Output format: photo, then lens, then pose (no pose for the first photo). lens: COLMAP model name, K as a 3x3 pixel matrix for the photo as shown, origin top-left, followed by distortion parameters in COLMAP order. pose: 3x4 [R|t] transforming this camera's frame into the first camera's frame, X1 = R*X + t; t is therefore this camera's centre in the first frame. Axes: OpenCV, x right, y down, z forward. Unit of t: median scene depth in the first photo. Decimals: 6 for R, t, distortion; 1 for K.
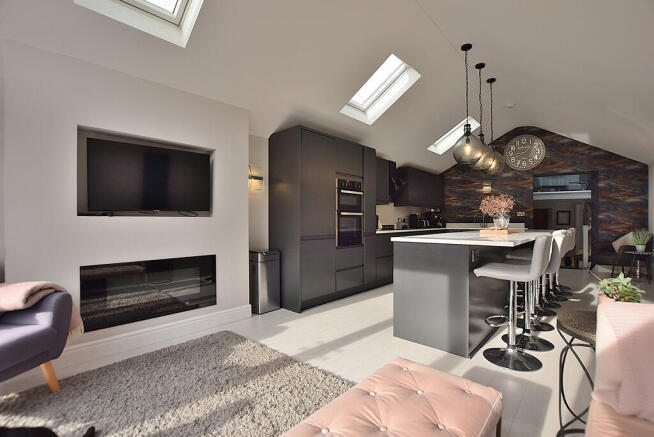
lens RADIAL K [[300.8, 0, 327.0], [0, 300.8, 218.5], [0, 0, 1]] dist [-0.000971, -0.000233]
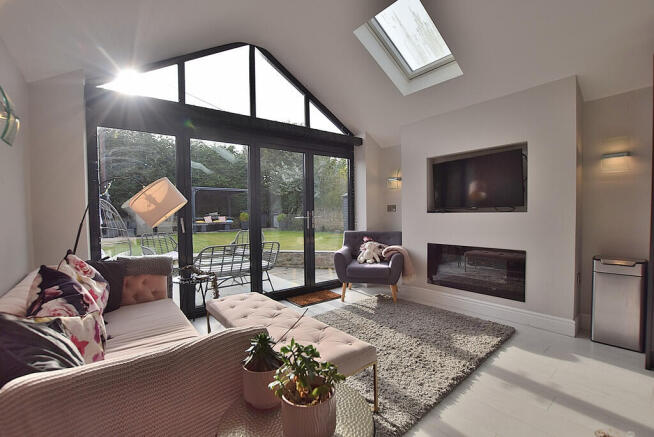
lens RADIAL K [[300.8, 0, 327.0], [0, 300.8, 218.5], [0, 0, 1]] dist [-0.000971, -0.000233]
pose [[-0.113966, 0.019836, -0.993287, 0.750993], [0.013351, 0.999741, 0.018433, -0.012880], [0.993395, -0.011161, -0.114201, 0.539067]]
